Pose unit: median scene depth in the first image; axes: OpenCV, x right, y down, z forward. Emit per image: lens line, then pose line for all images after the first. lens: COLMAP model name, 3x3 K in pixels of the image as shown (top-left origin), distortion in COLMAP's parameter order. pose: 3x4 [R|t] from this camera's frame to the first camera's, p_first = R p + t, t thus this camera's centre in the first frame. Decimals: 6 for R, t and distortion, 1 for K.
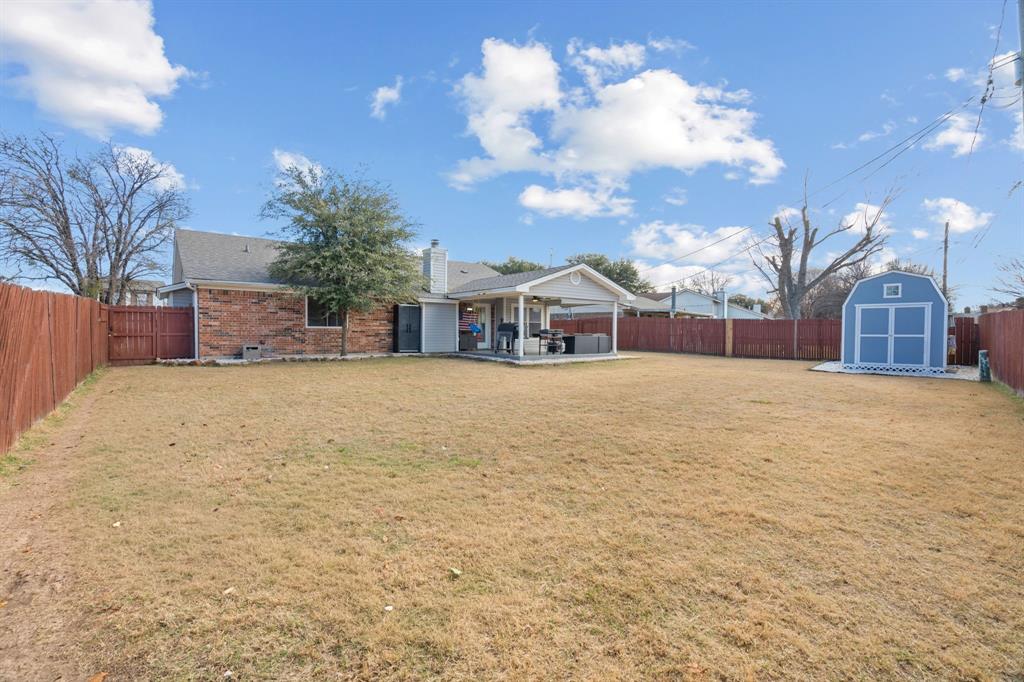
lens RADIAL K [[464.6, 0, 512.0], [0, 464.6, 341.0], [0, 0, 1]] dist [-0.001536, 0.000106]
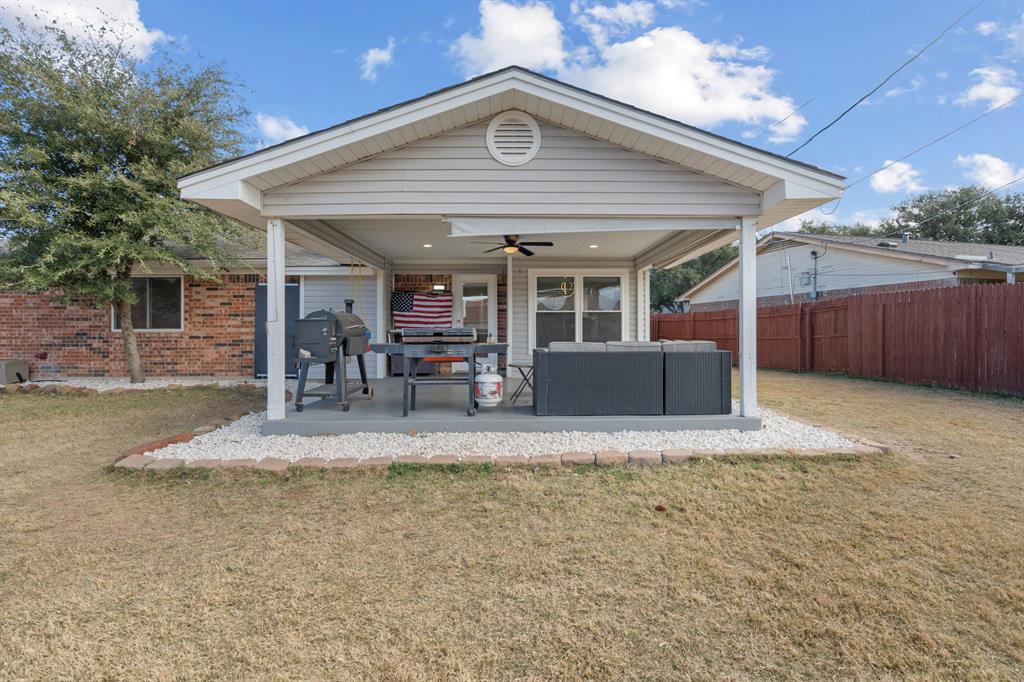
lens RADIAL K [[464.6, 0, 512.0], [0, 464.6, 341.0], [0, 0, 1]] dist [-0.001536, 0.000106]
pose [[0.788384, 0.002423, -0.615179, 0.296005], [-0.003339, 0.999994, -0.000340, -0.016589], [0.615175, 0.002323, 0.788387, 0.774823]]
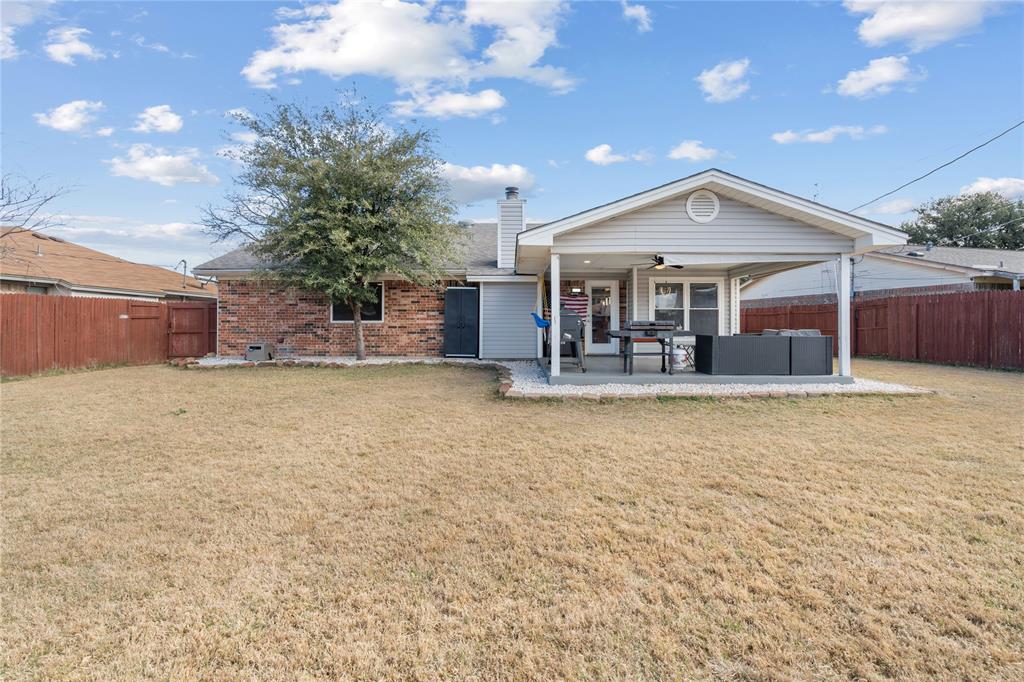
lens RADIAL K [[460.6, 0, 513.9], [0, 460.6, 331.3], [0, 0, 1]] dist [0.000088, 0.000173]
pose [[0.777256, 0.001928, -0.629182, 0.268964], [-0.007418, 0.999954, -0.006100, -0.010277], [0.629141, 0.009409, 0.777234, 0.535376]]
